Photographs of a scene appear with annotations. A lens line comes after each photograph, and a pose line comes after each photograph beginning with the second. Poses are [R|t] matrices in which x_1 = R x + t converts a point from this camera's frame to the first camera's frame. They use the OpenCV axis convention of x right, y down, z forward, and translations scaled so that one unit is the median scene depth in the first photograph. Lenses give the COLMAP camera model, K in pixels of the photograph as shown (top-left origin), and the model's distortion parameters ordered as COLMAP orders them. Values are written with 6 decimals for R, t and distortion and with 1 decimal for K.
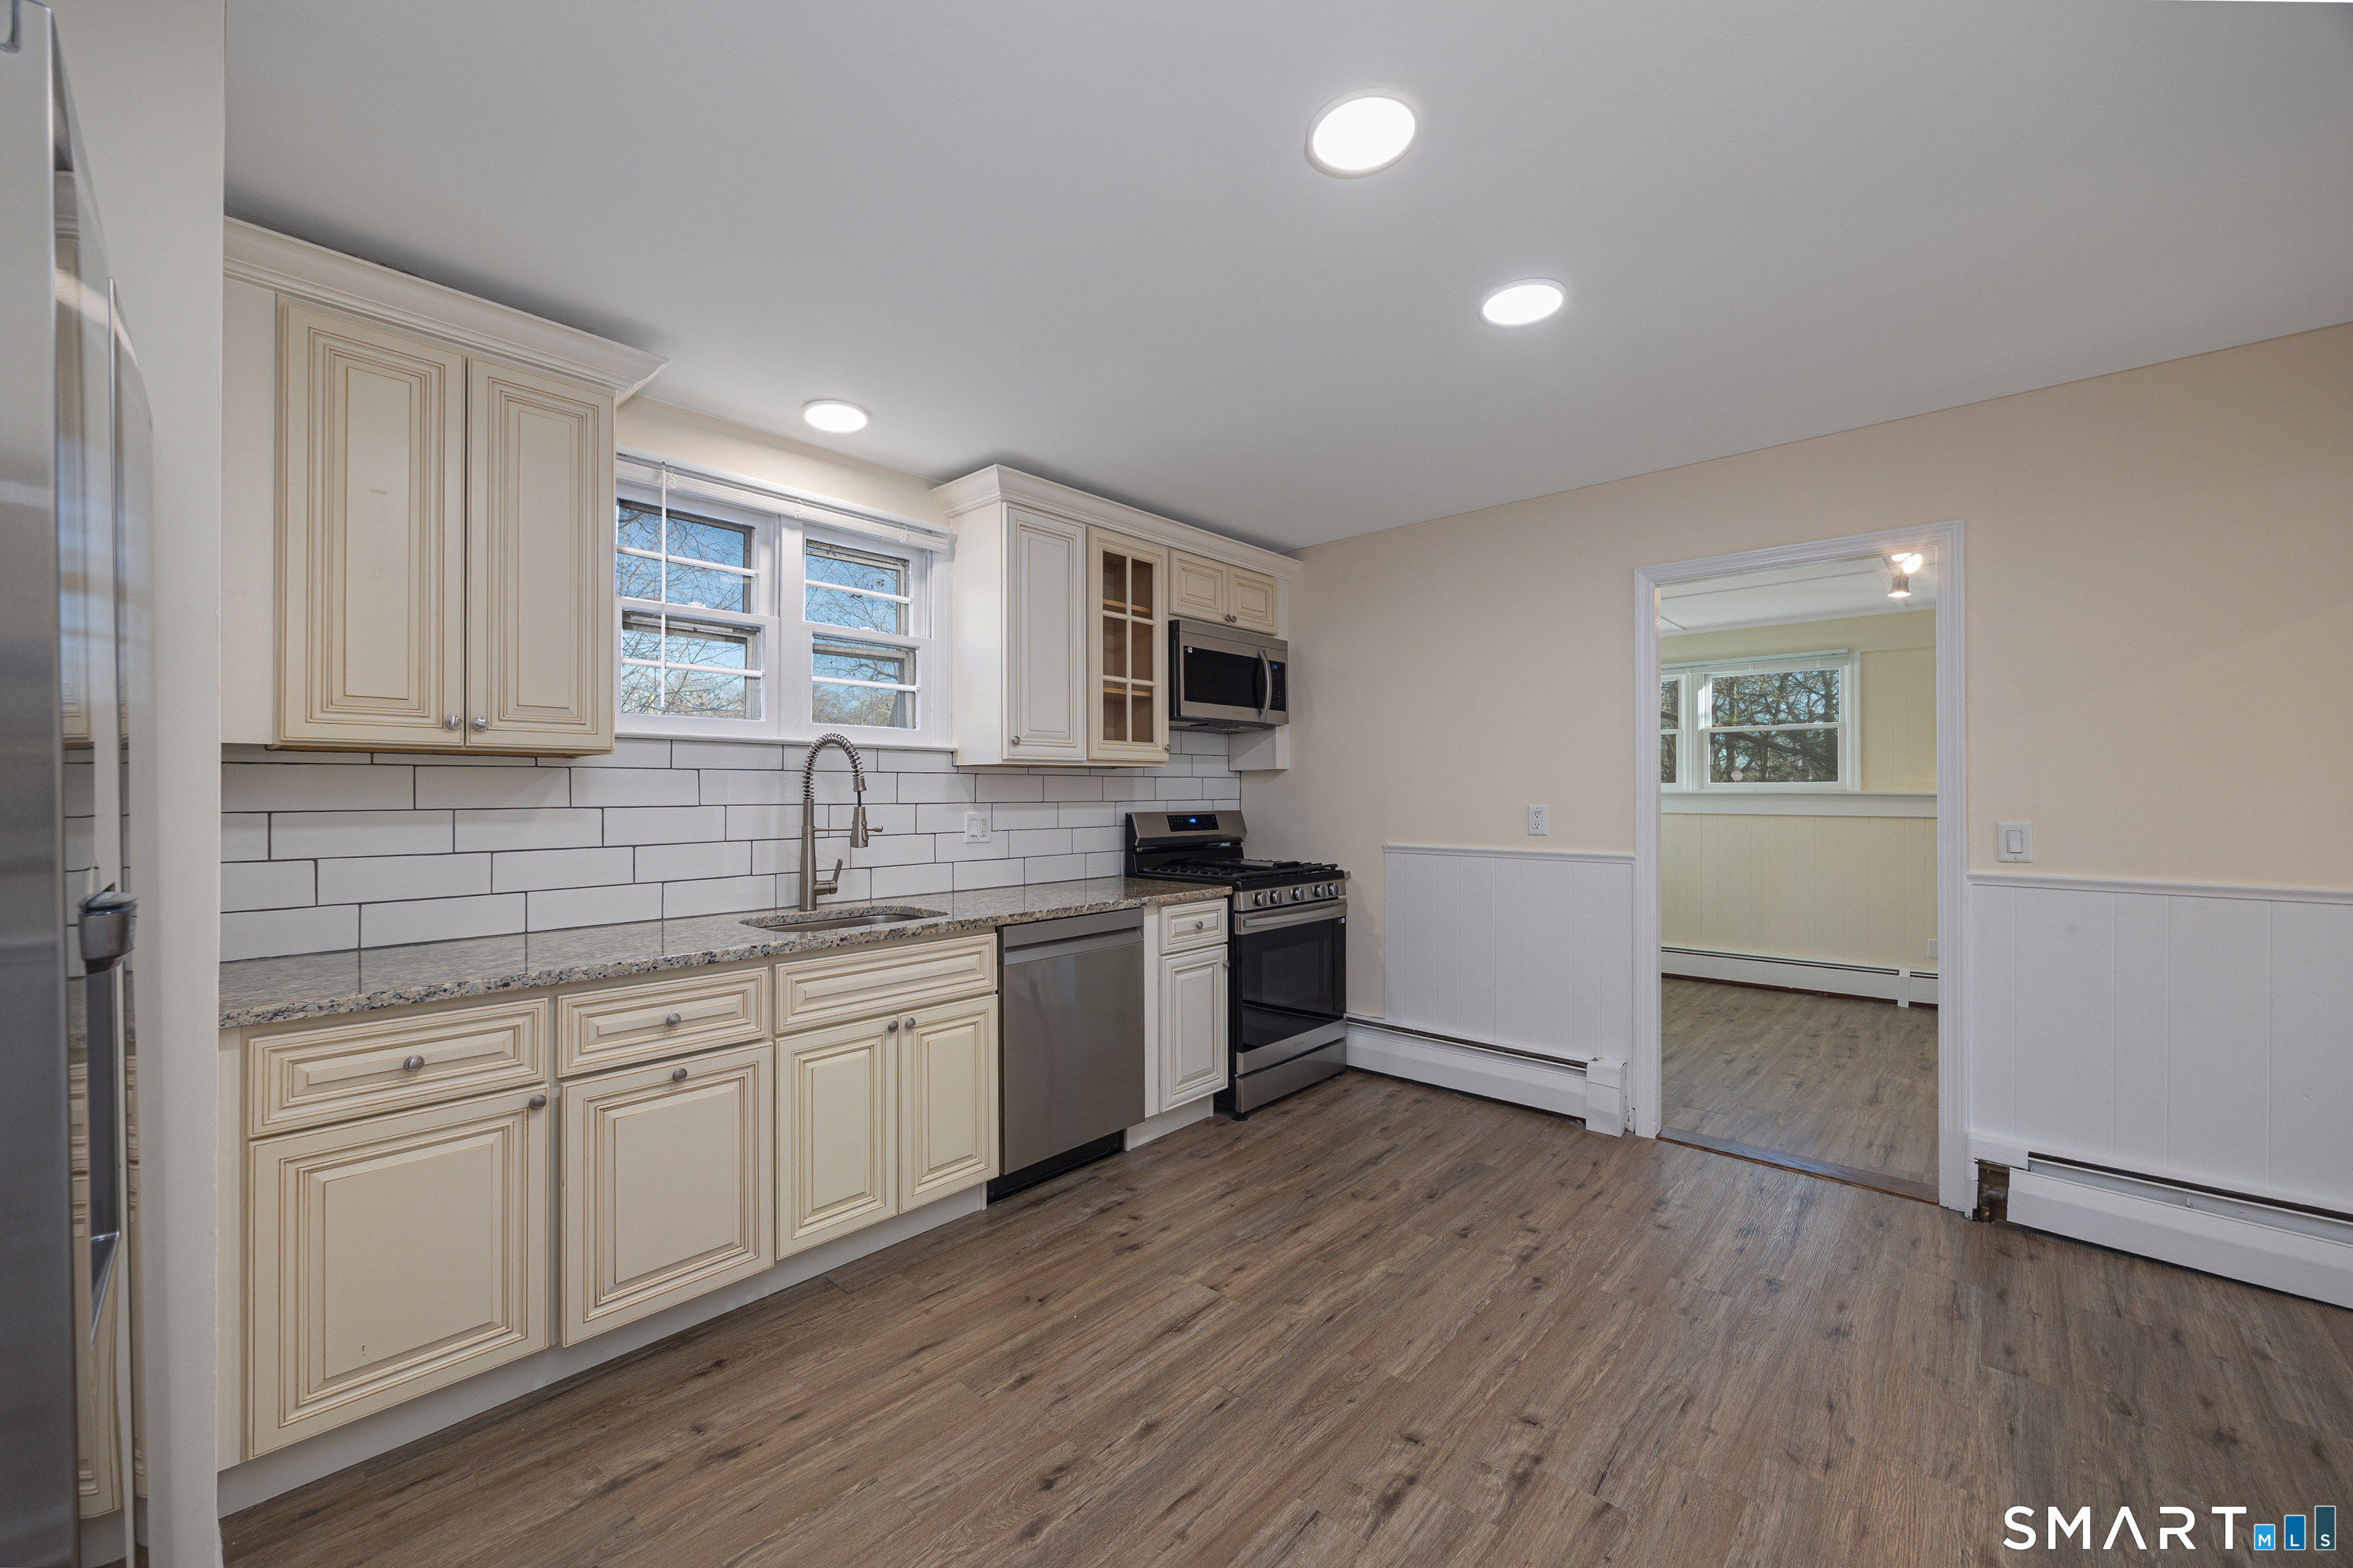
lens RADIAL K [[904.9, 0, 1166.2], [0, 904.9, 784.8], [0, 0, 1]] dist [-0.002644, 0.000941]
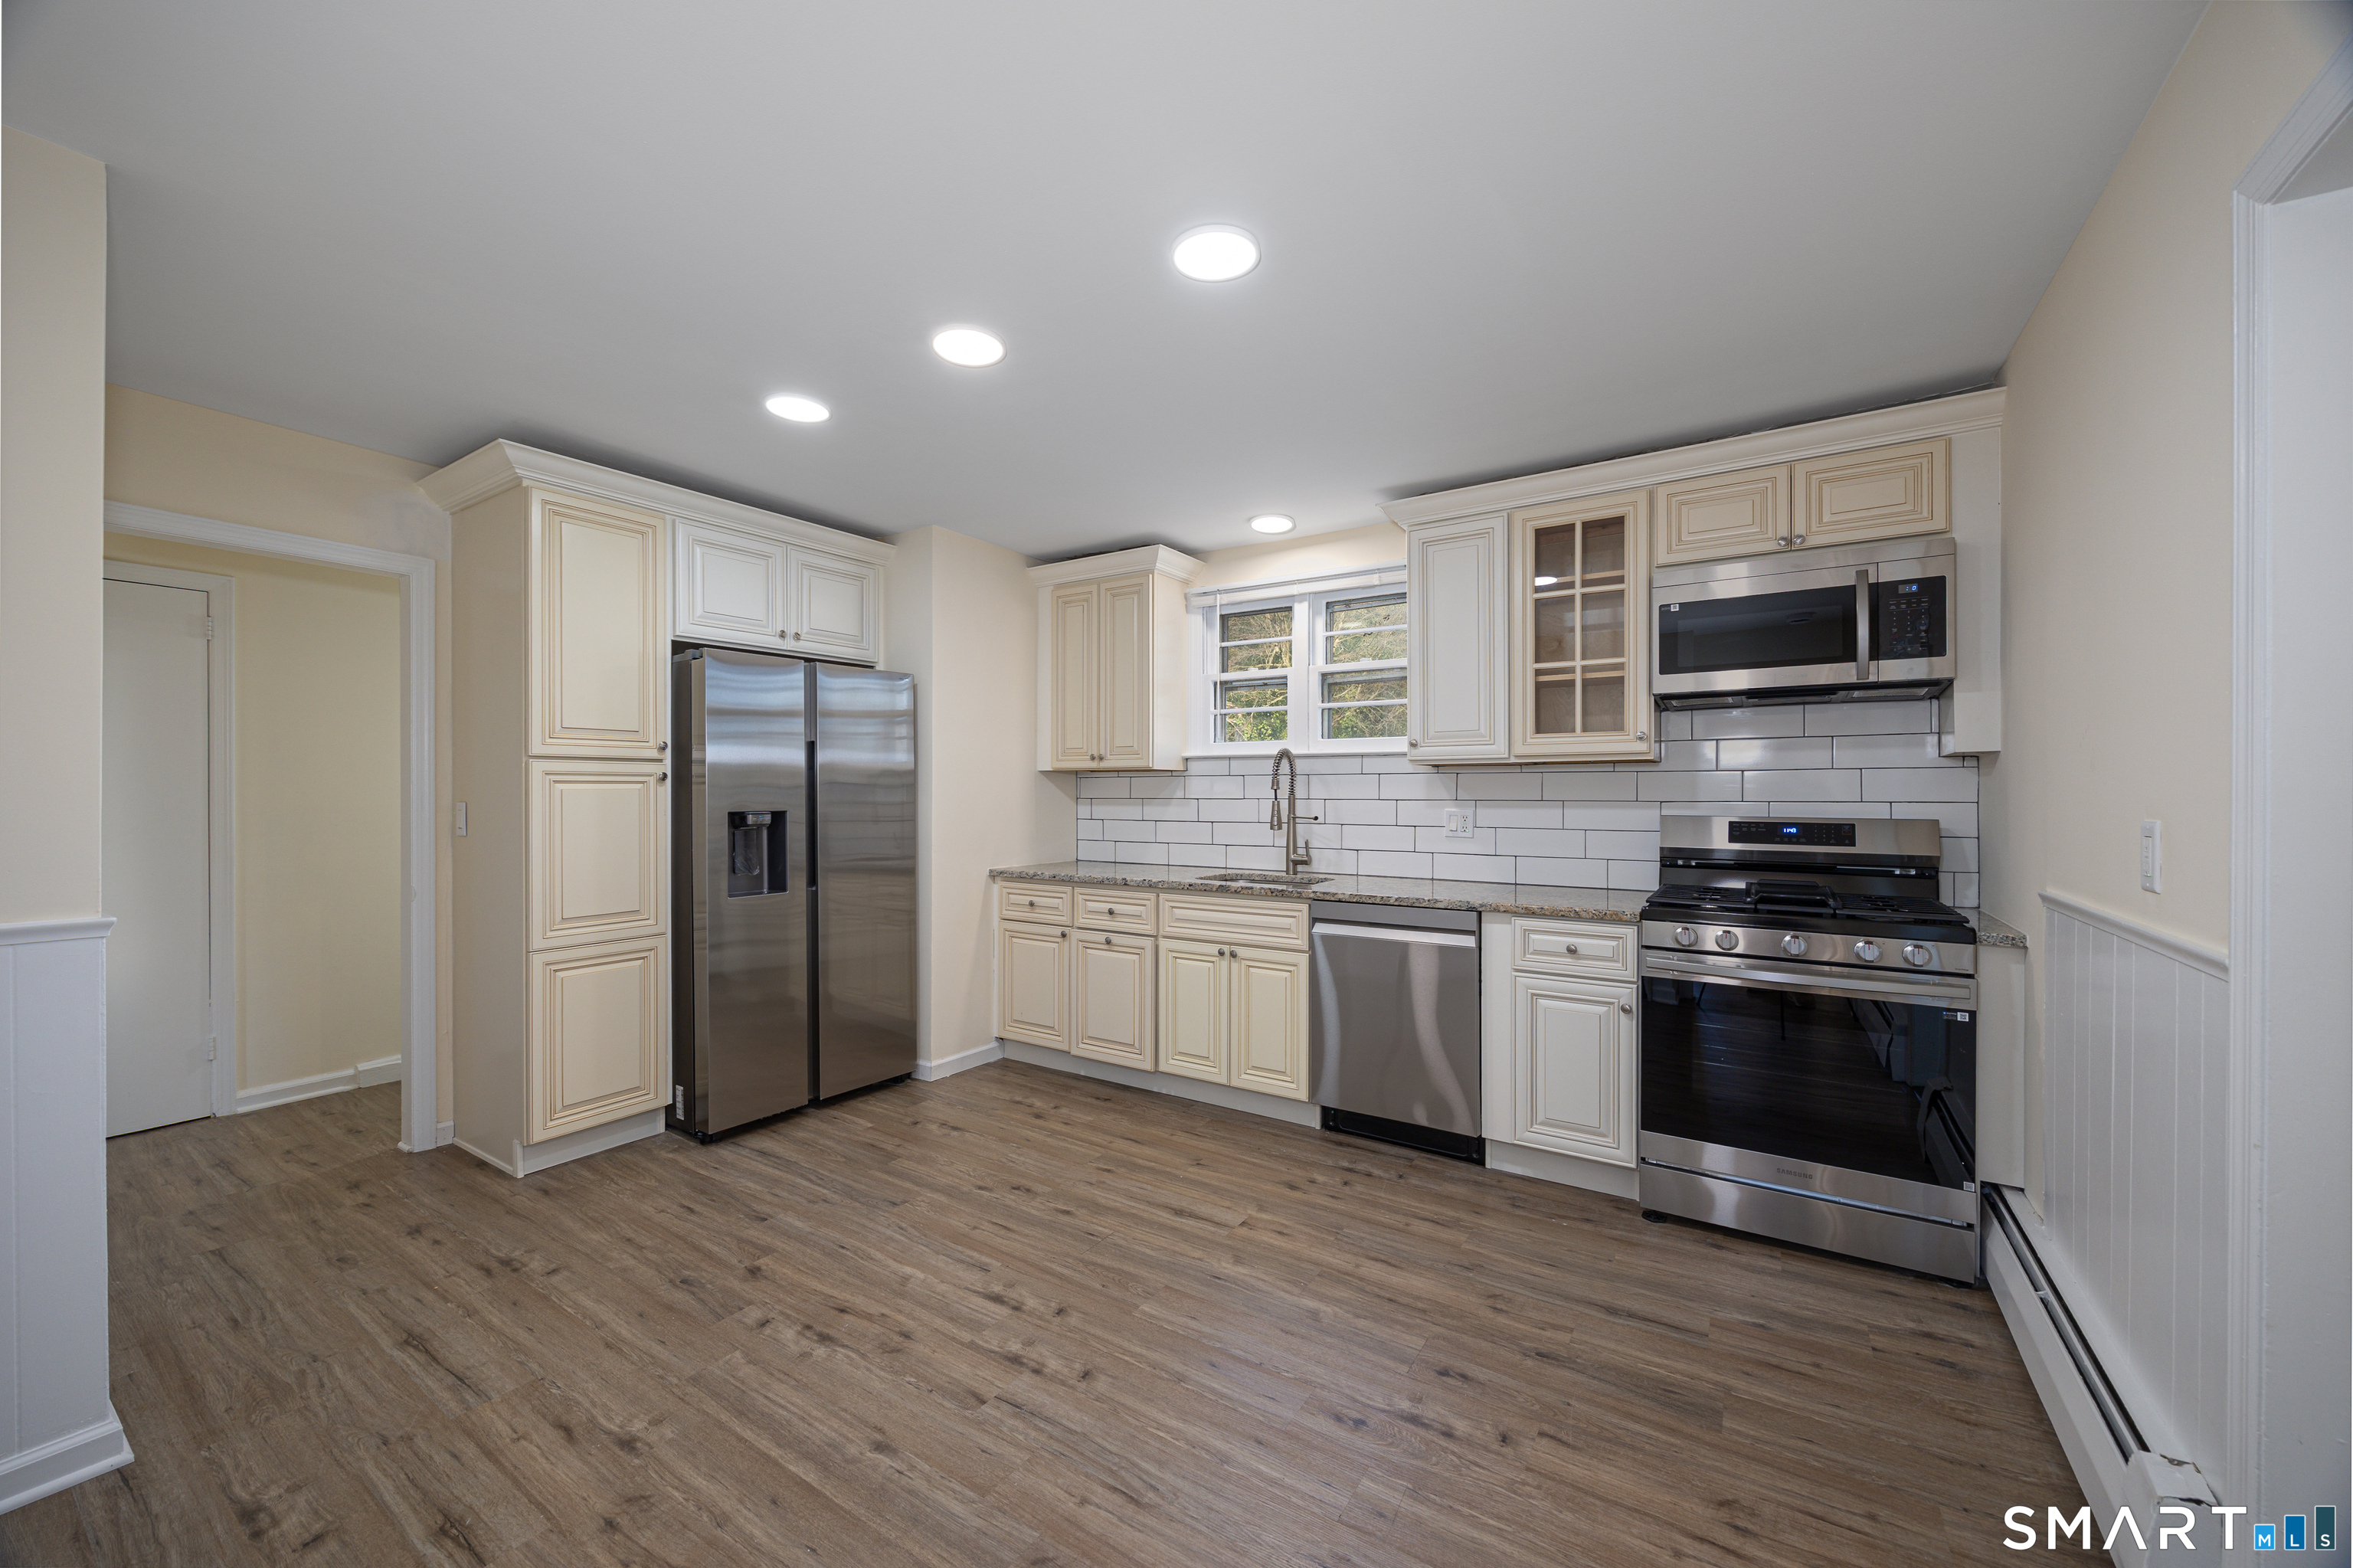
lens RADIAL K [[904.9, 0, 1191.6], [0, 904.9, 784.6], [0, 0, 1]] dist [-0.002644, 0.000941]
pose [[0.167328, -0.004905, -0.985889, 1.052270], [0.007701, 0.999964, -0.003668, 0.003835], [0.985871, -0.006978, 0.167360, 0.669840]]
